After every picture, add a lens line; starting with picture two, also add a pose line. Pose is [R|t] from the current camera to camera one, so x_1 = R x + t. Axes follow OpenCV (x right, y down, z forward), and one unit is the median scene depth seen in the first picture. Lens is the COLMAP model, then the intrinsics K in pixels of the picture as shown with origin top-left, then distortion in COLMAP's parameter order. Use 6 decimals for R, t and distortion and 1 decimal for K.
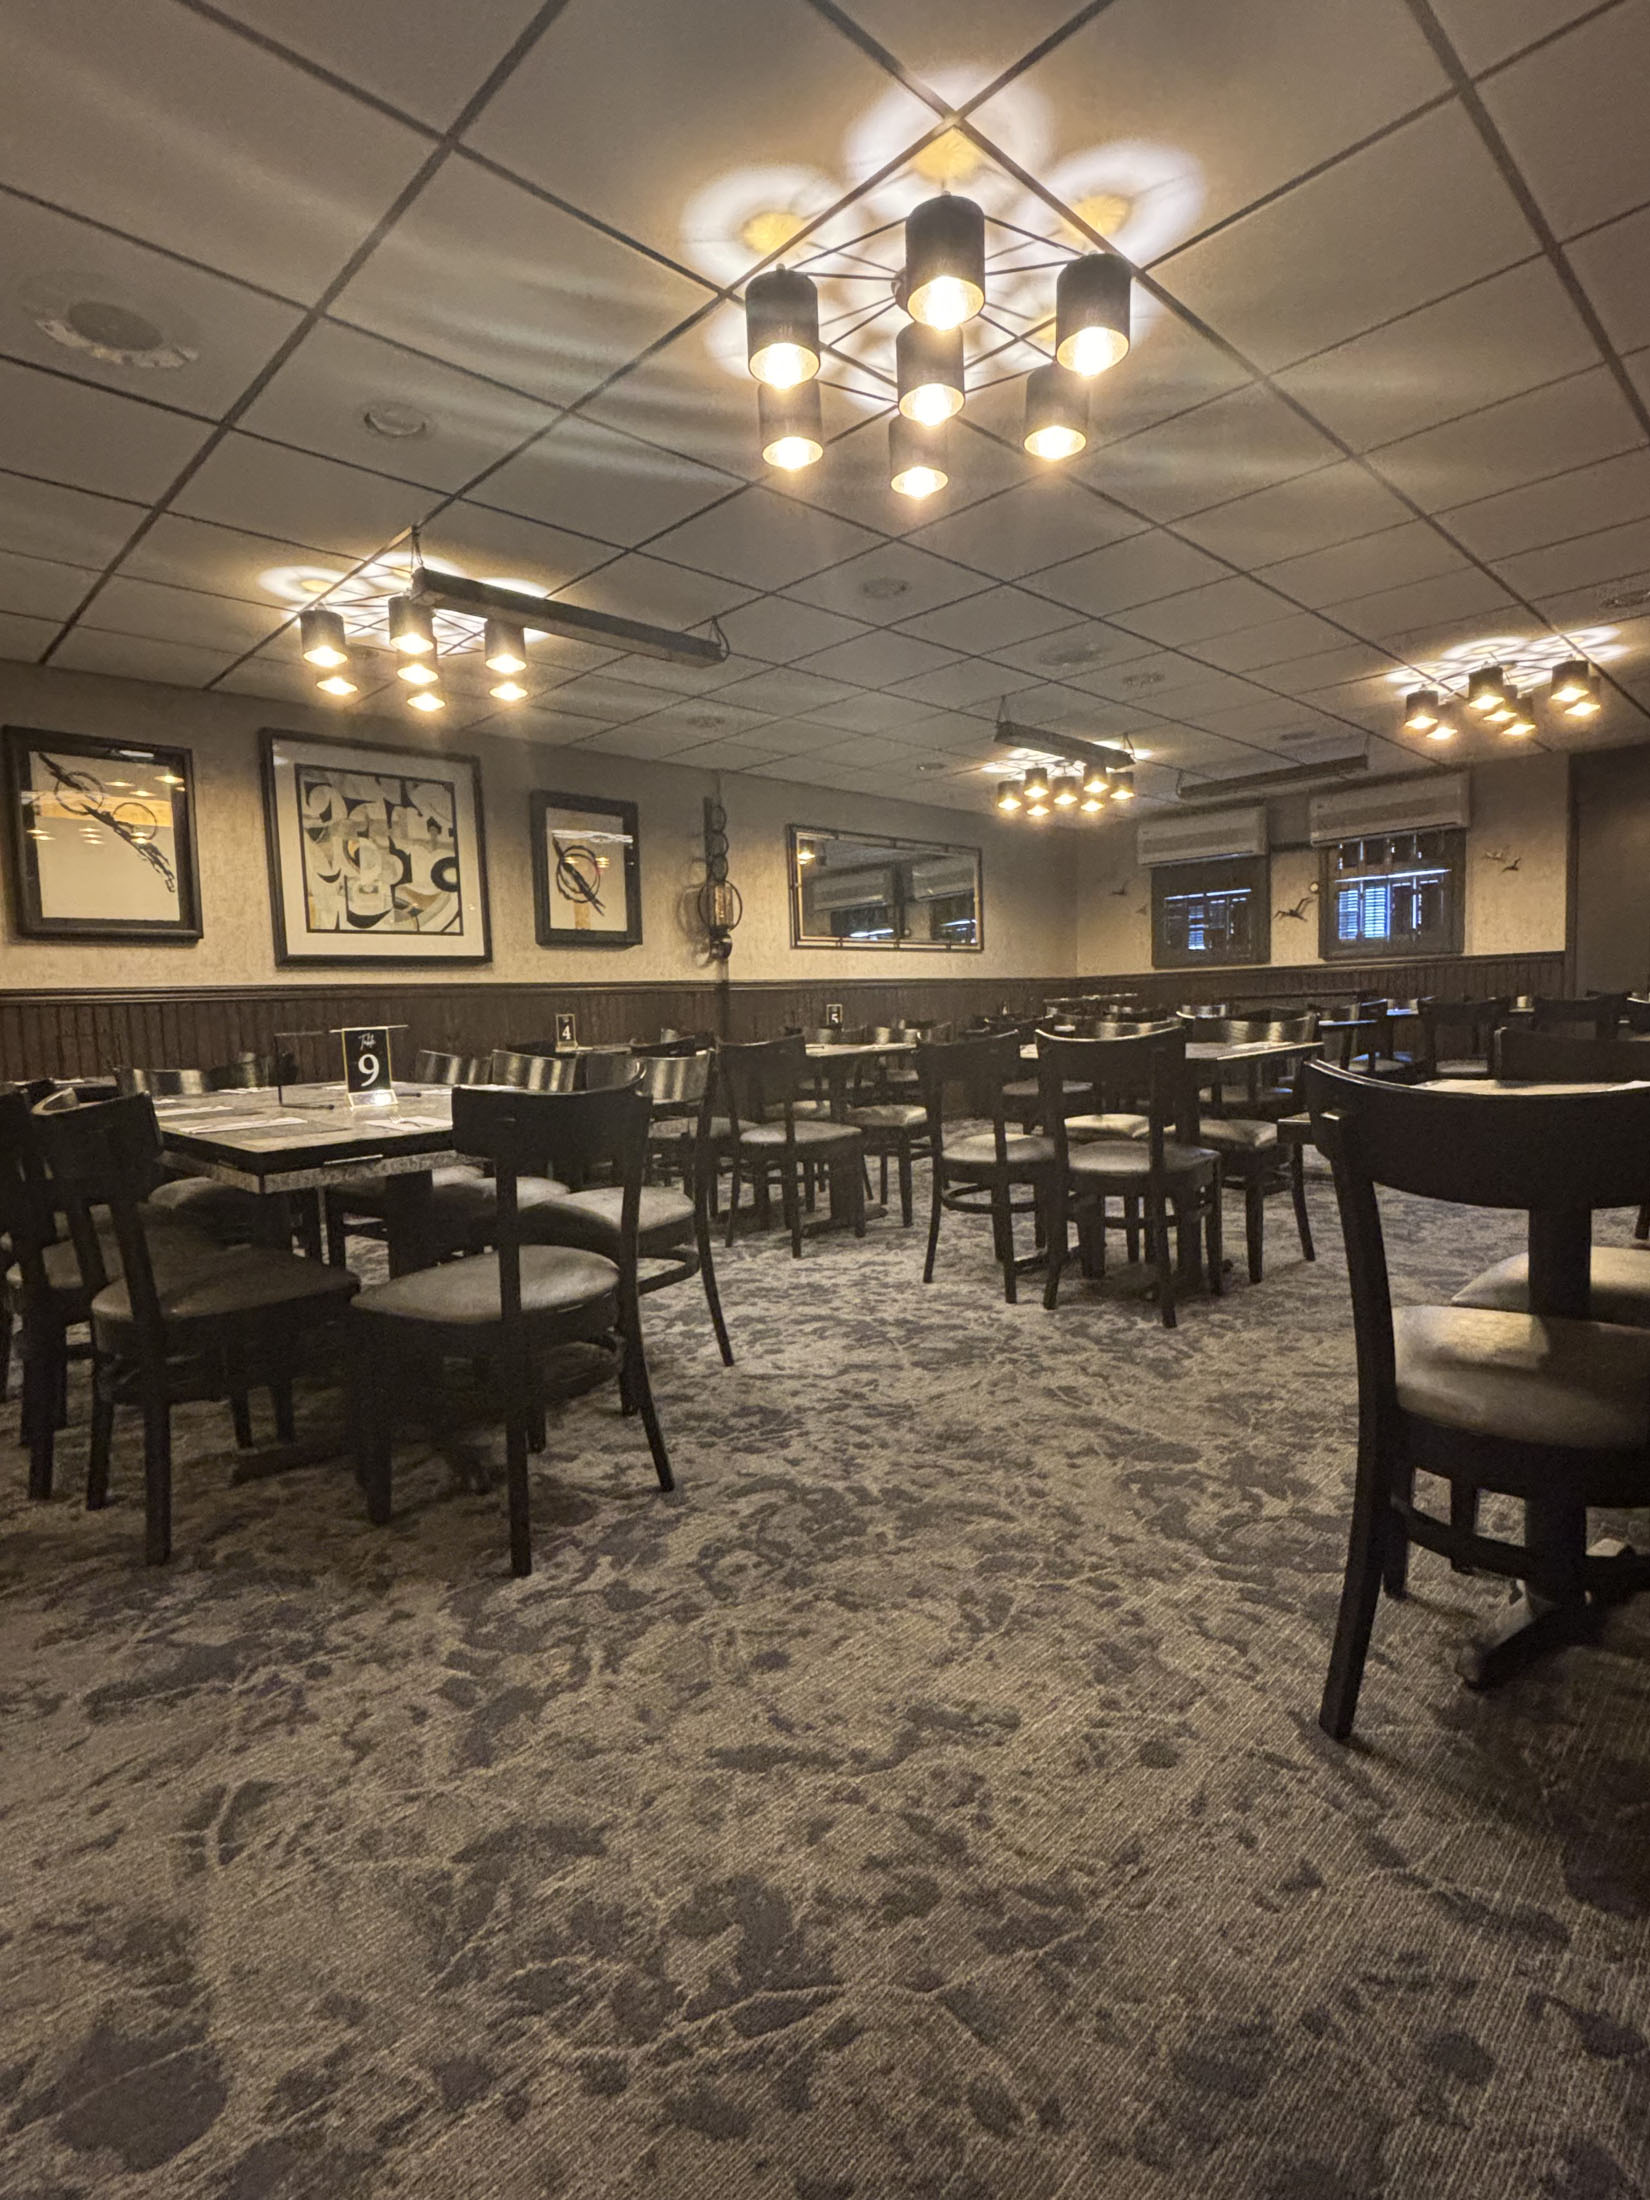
lens RADIAL K [[1087.2, 0, 838.1], [0, 1087.2, 1102.9], [0, 0, 1]] dist [-0.001698, 0.001868]
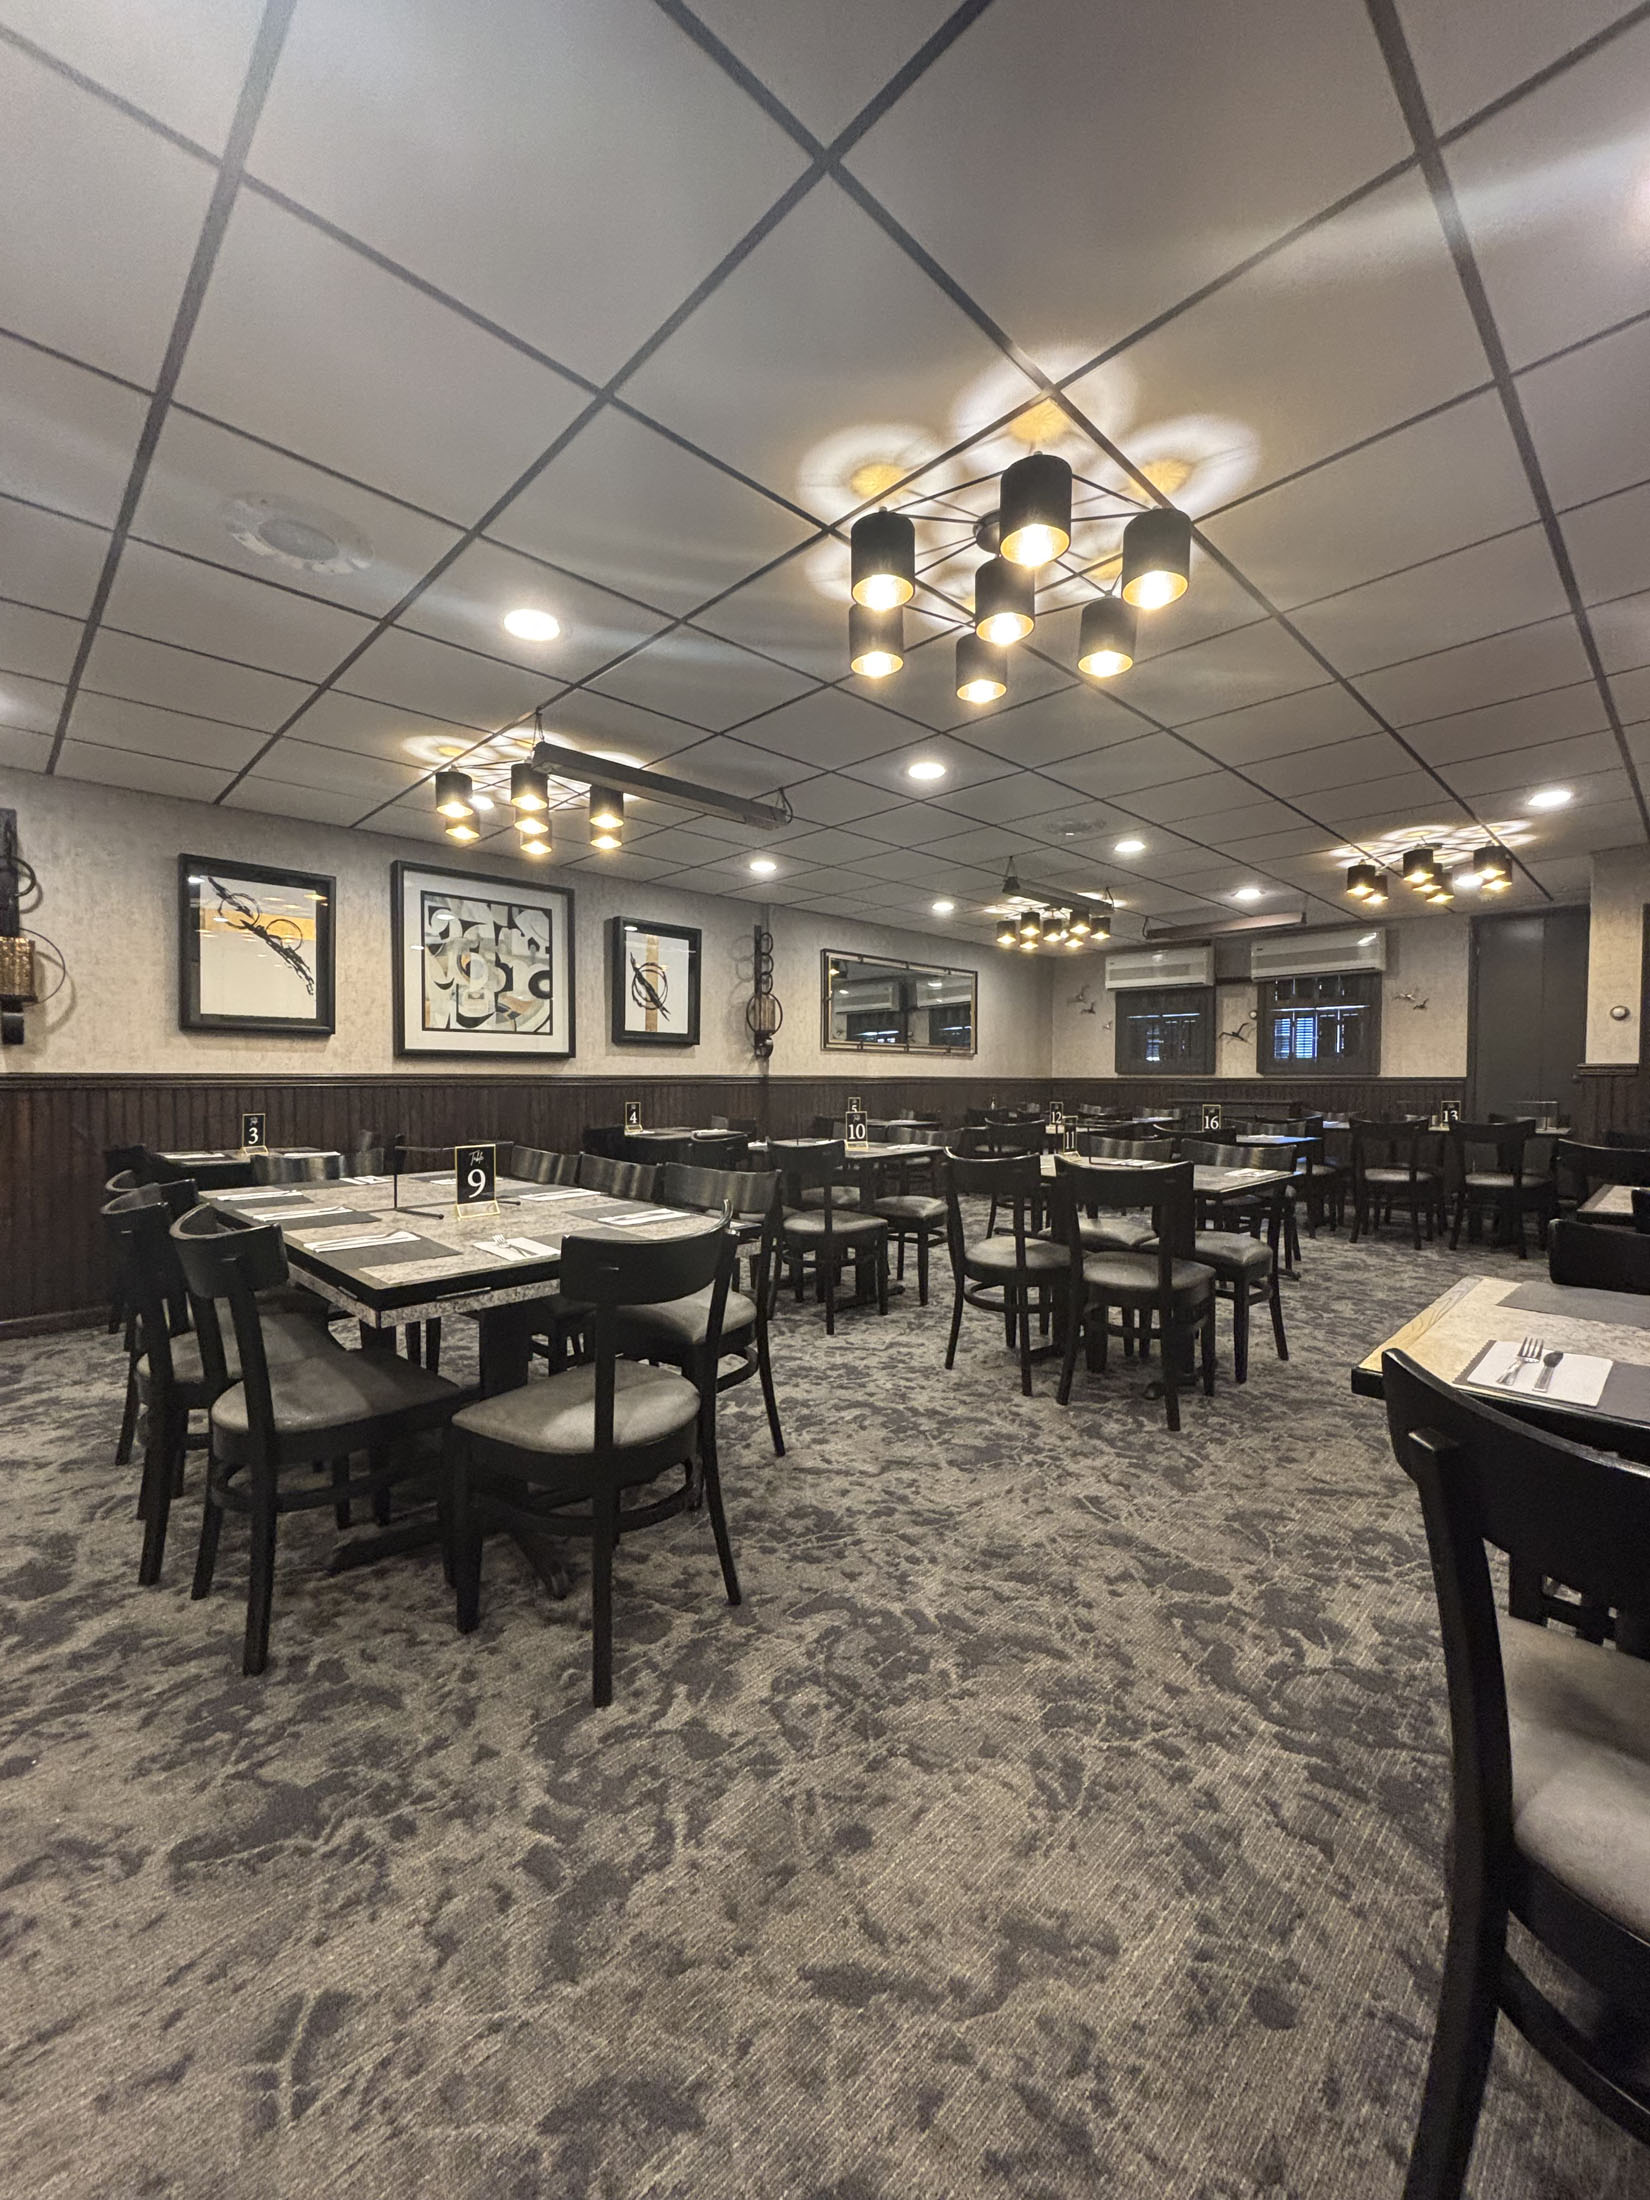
lens RADIAL K [[881.6, 0, 836.0], [0, 881.6, 1108.0], [0, 0, 1]] dist [0.001016, 0.000627]
pose [[0.999278, 0.037820, -0.003668, -0.073208], [-0.037969, 0.997602, -0.057863, -0.082756], [0.001470, 0.057960, 0.998318, 0.106223]]
